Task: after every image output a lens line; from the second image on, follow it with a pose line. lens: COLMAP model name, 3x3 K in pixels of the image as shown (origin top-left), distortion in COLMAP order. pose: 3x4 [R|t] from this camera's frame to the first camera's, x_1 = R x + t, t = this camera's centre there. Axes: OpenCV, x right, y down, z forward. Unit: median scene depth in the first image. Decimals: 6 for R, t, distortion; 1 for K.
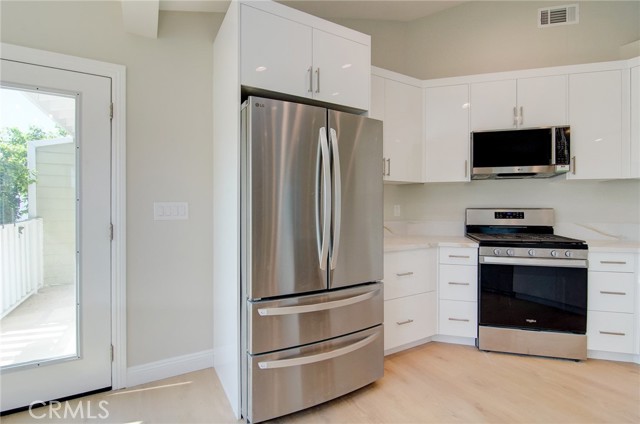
lens RADIAL K [[313.9, 0, 332.6], [0, 313.9, 210.4], [0, 0, 1]] dist [-0.001120, -0.000881]
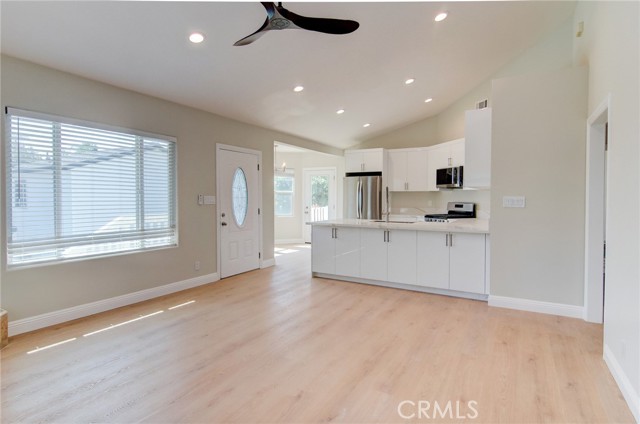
lens RADIAL K [[337.9, 0, 320.0], [0, 337.9, 212.0], [0, 0, 1]] dist [0.000378, -0.000058]
pose [[0.491449, 0.035367, -0.870188, 2.372575], [-0.007643, 0.999312, 0.036299, -0.022286], [0.870873, -0.011188, 0.491381, -1.057294]]
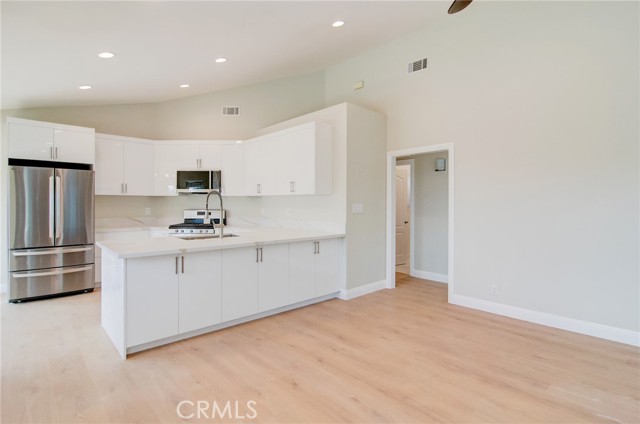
lens RADIAL K [[313.9, 0, 332.6], [0, 313.9, 210.4], [0, 0, 1]] dist [-0.001120, -0.000881]
pose [[0.974465, -0.002981, 0.224521, 1.020065], [0.000054, 0.999915, 0.013042, -0.031584], [-0.224541, -0.012697, 0.974382, -1.191653]]
